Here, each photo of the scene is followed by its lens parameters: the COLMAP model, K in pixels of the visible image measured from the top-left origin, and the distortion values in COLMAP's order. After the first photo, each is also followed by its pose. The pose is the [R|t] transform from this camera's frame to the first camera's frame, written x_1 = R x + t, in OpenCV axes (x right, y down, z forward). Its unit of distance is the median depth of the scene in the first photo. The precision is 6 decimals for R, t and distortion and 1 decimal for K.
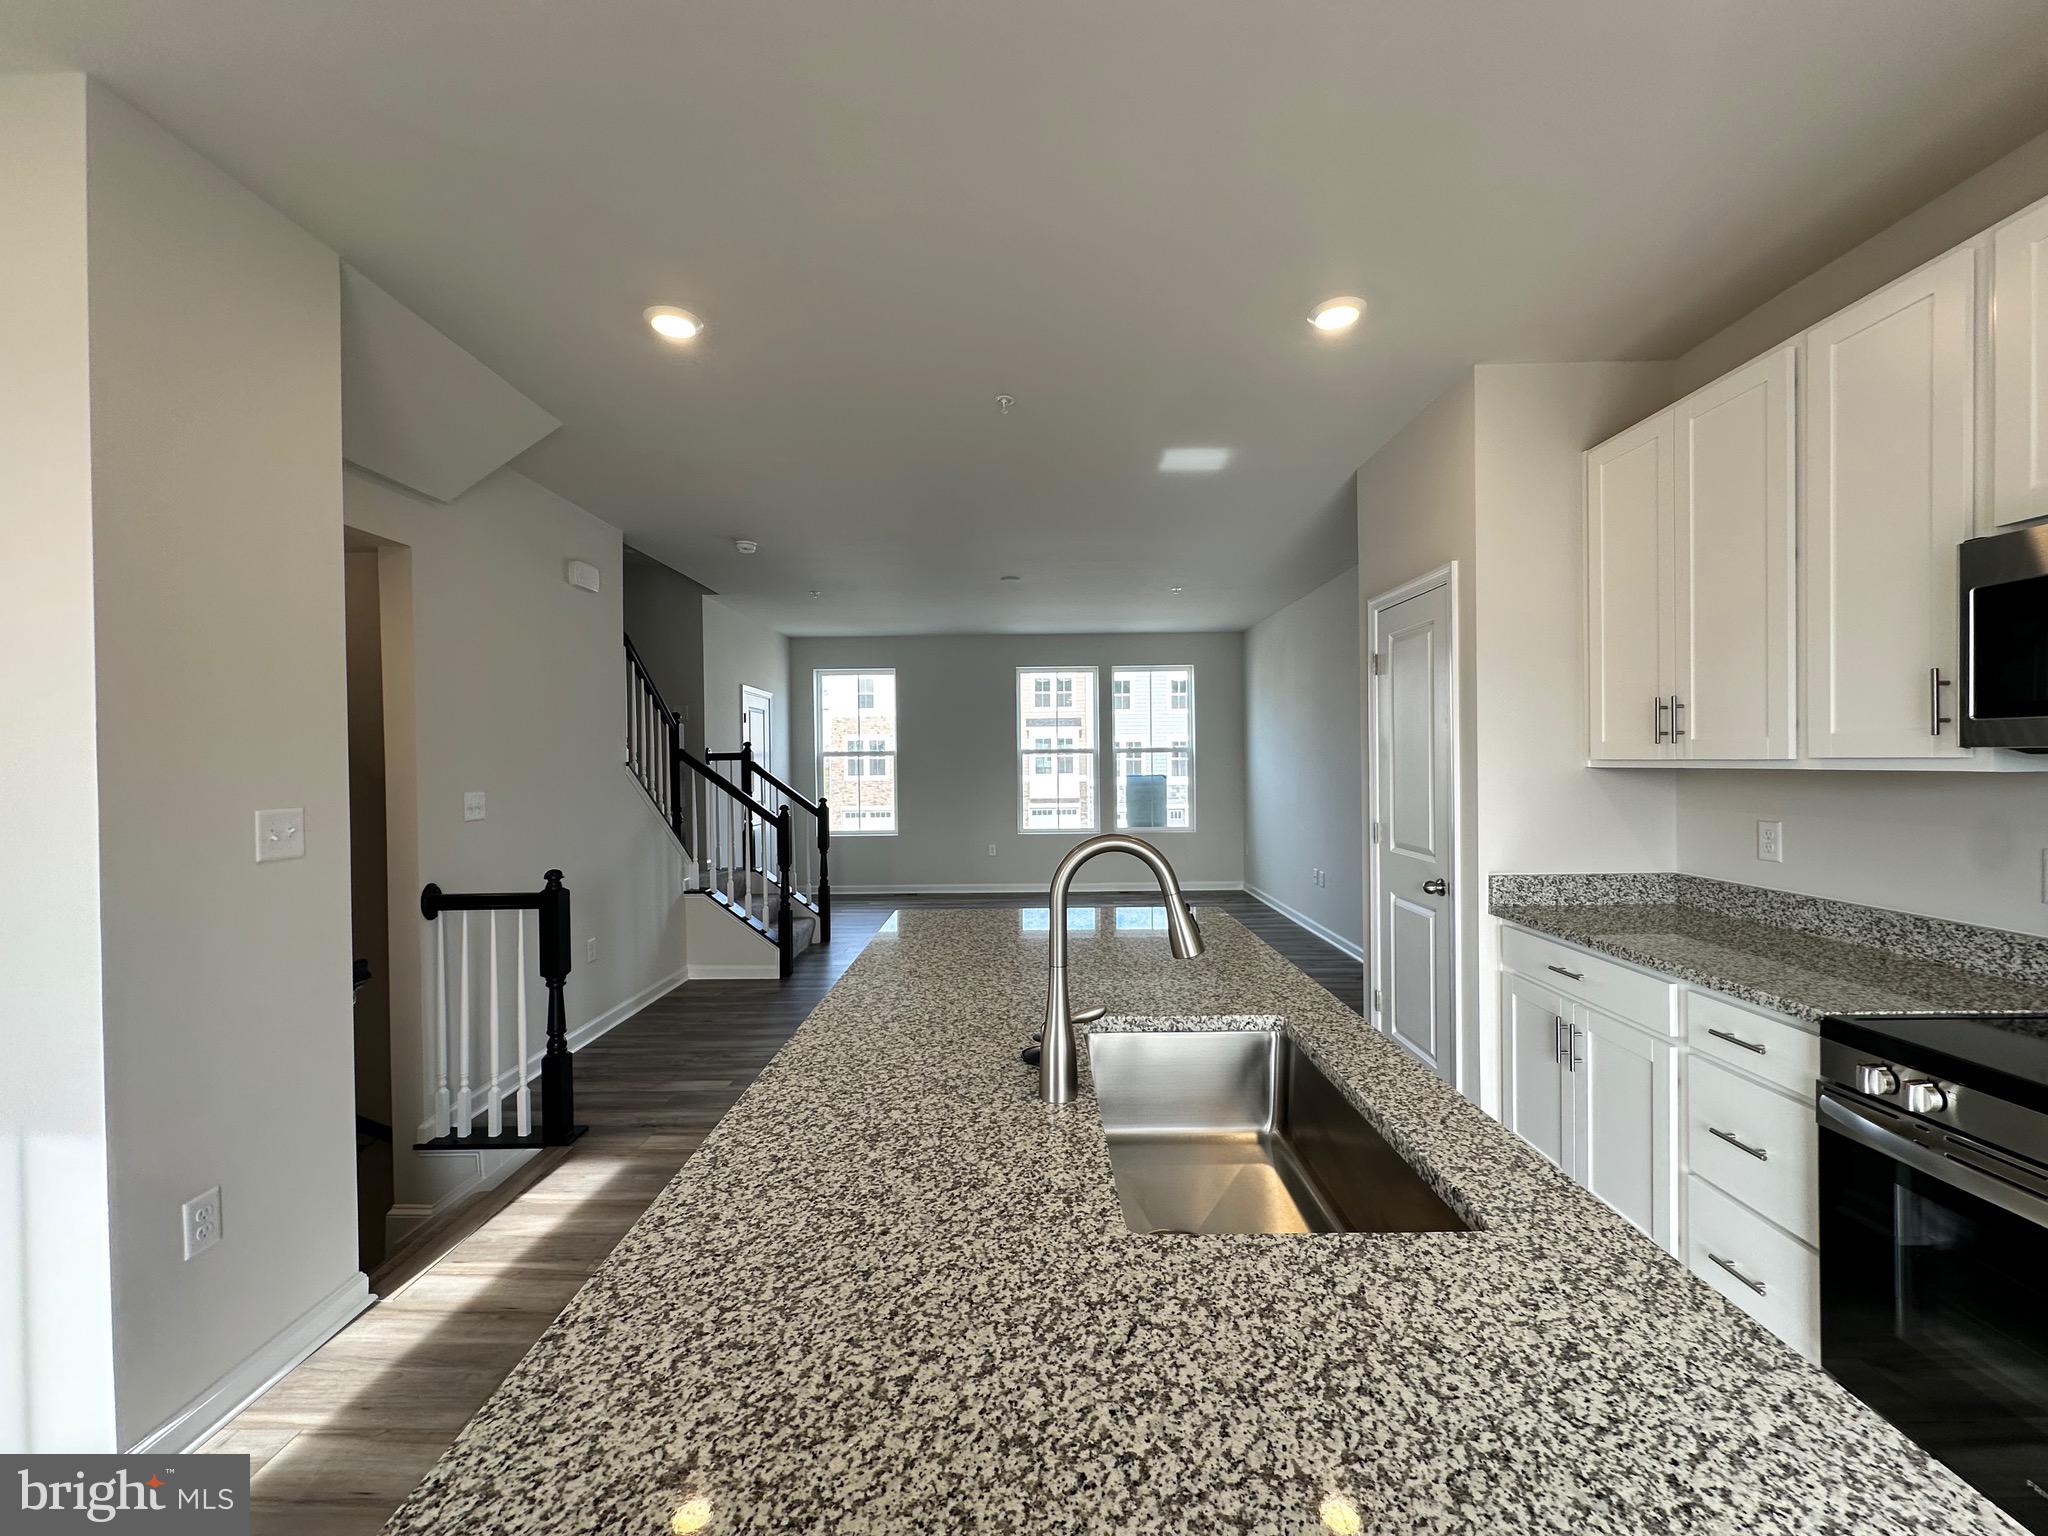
lens RADIAL K [[811.2, 0, 1024.0], [0, 811.2, 768.0], [0, 0, 1]] dist [-0.000685, -0.000095]
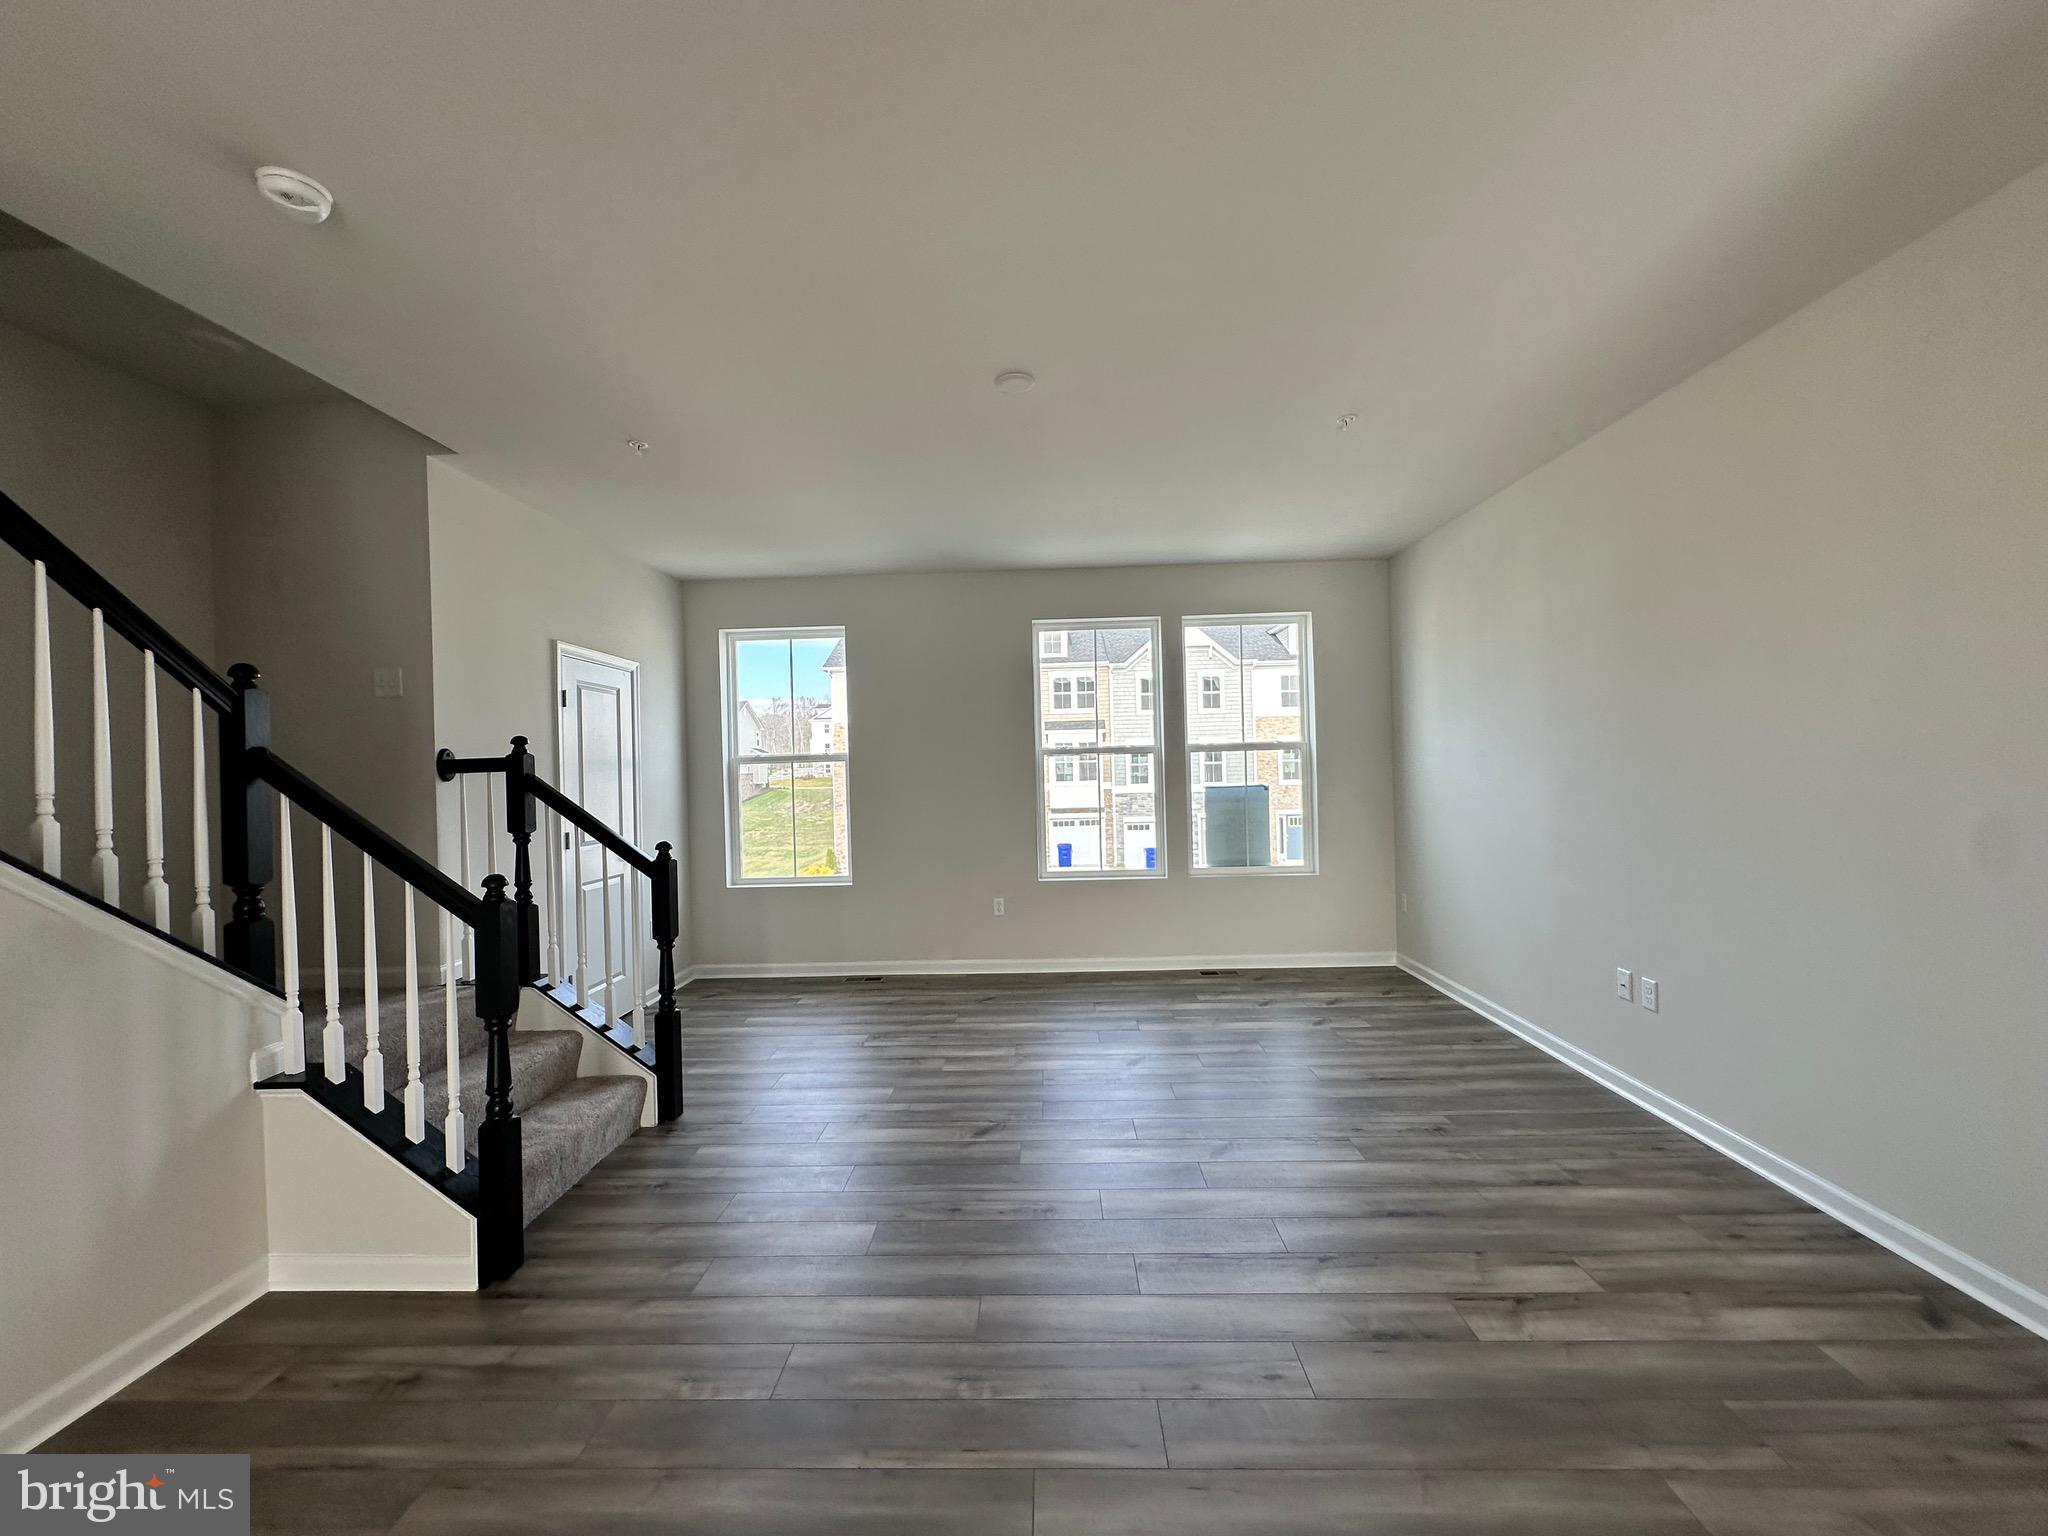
lens RADIAL K [[811.2, 0, 1024.0], [0, 811.2, 768.0], [0, 0, 1]] dist [-0.000685, -0.000095]
pose [[0.999644, -0.012973, -0.023295, -0.007417], [0.012786, 0.999885, -0.008132, -0.010080], [0.023398, 0.007832, 0.999696, 1.146376]]
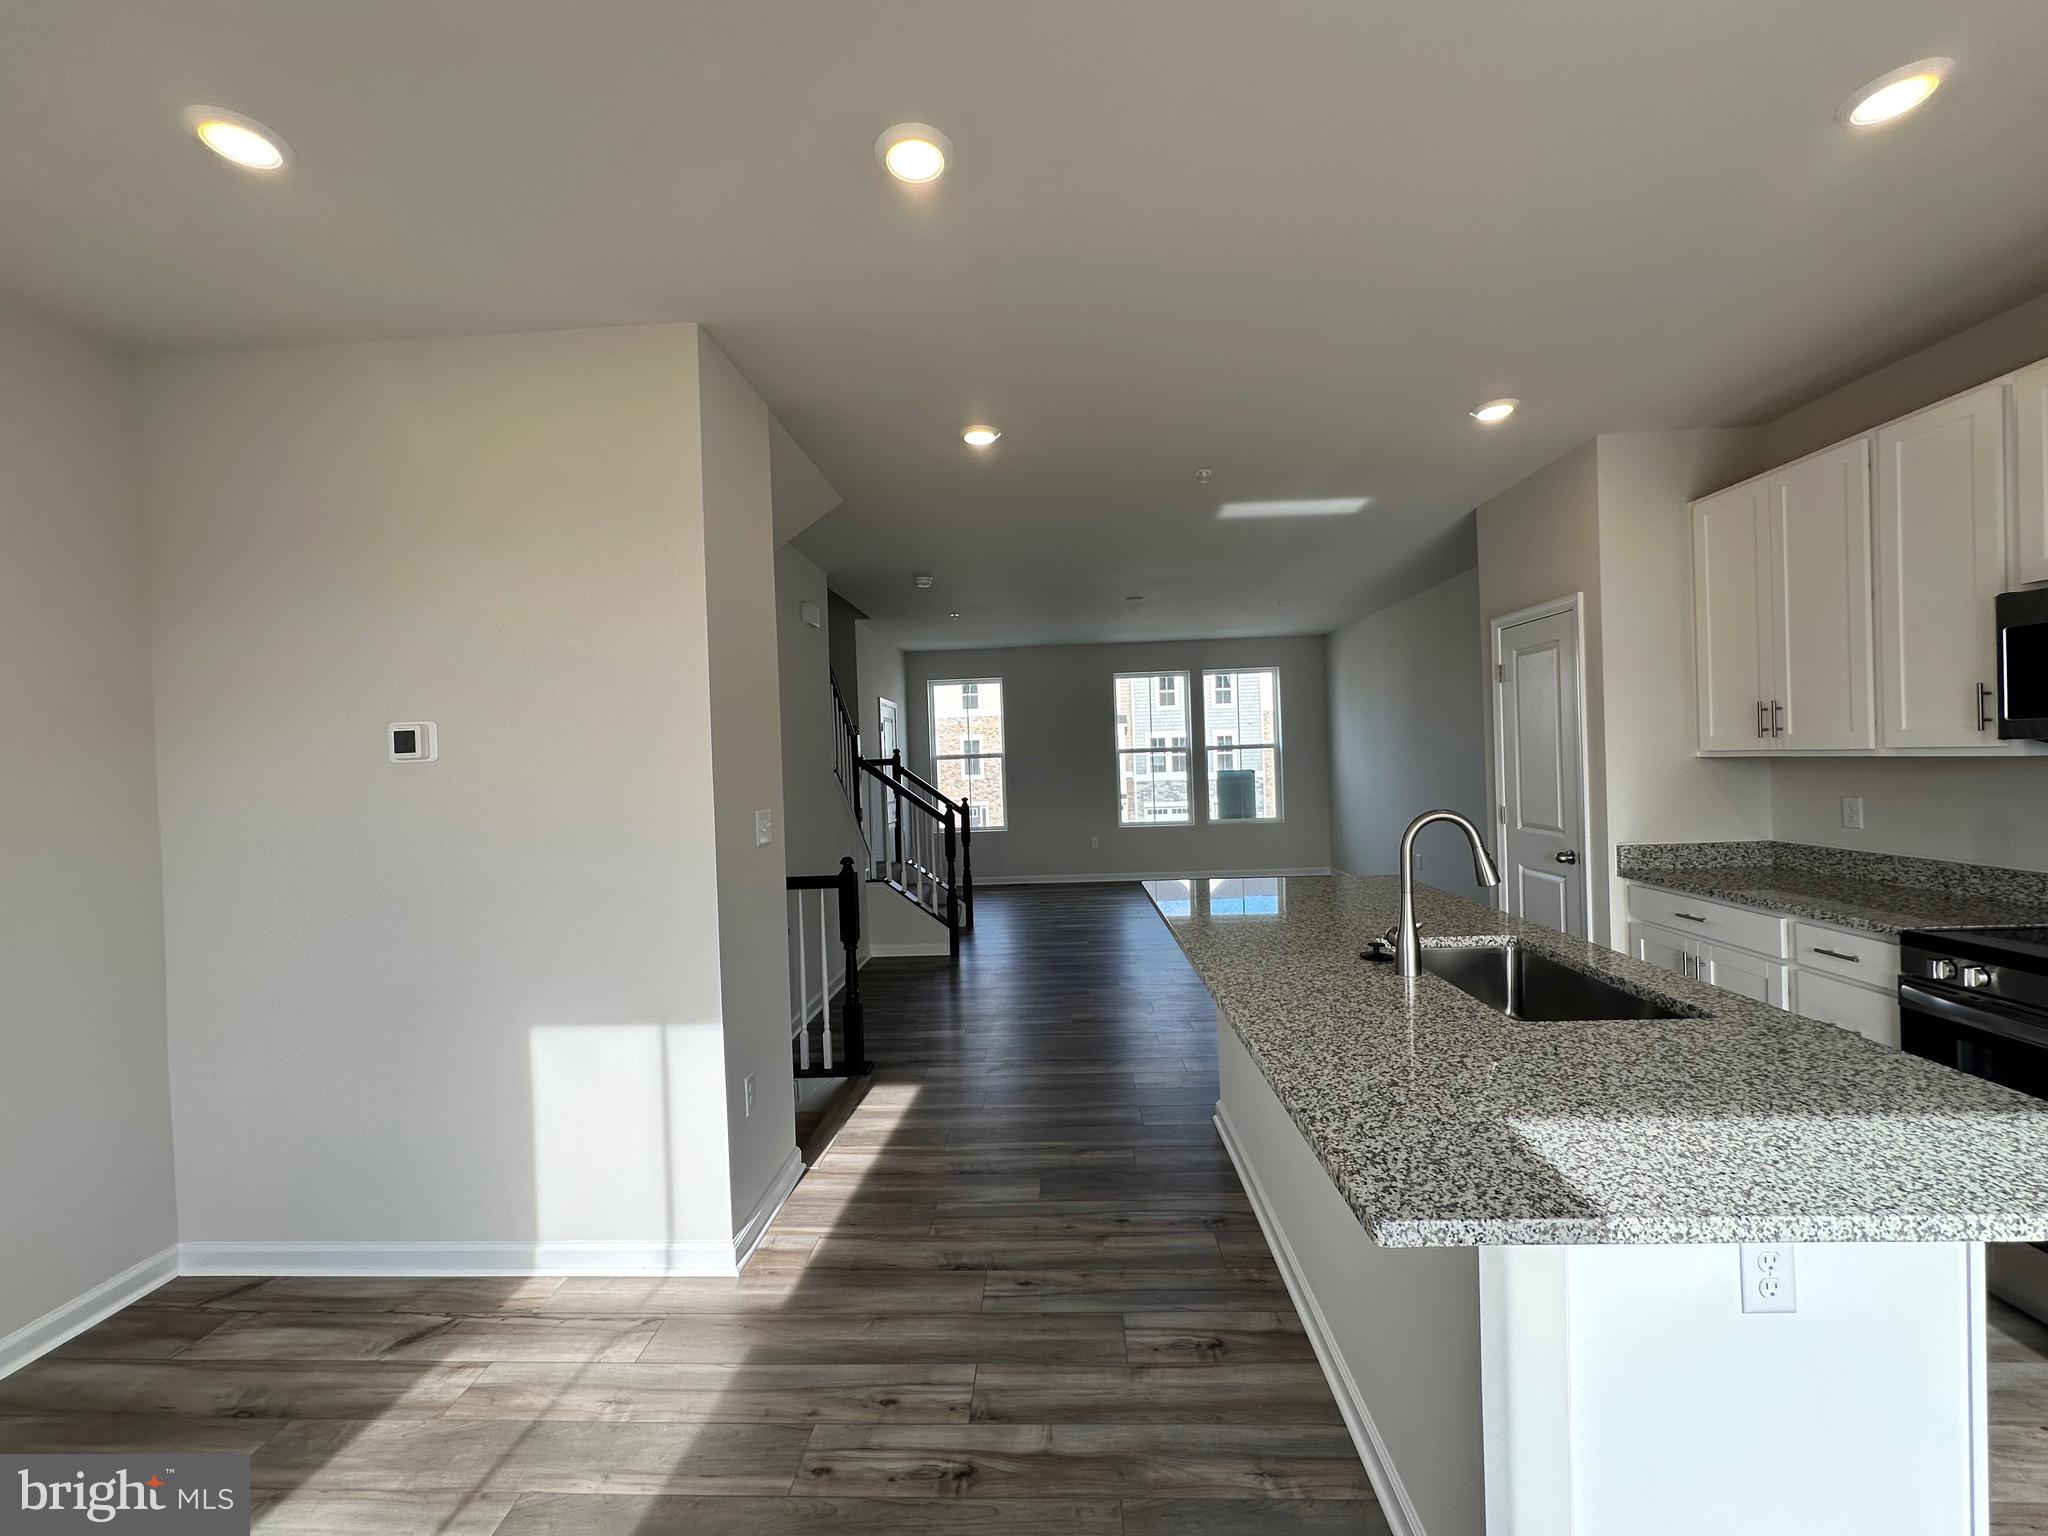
lens RADIAL K [[811.2, 0, 1024.0], [0, 811.2, 768.0], [0, 0, 1]] dist [-0.000685, -0.000095]
pose [[0.999003, -0.022841, -0.038352, -0.287073], [0.022949, 0.999734, 0.002388, -0.010422], [0.038287, -0.003266, 0.999261, -0.279468]]
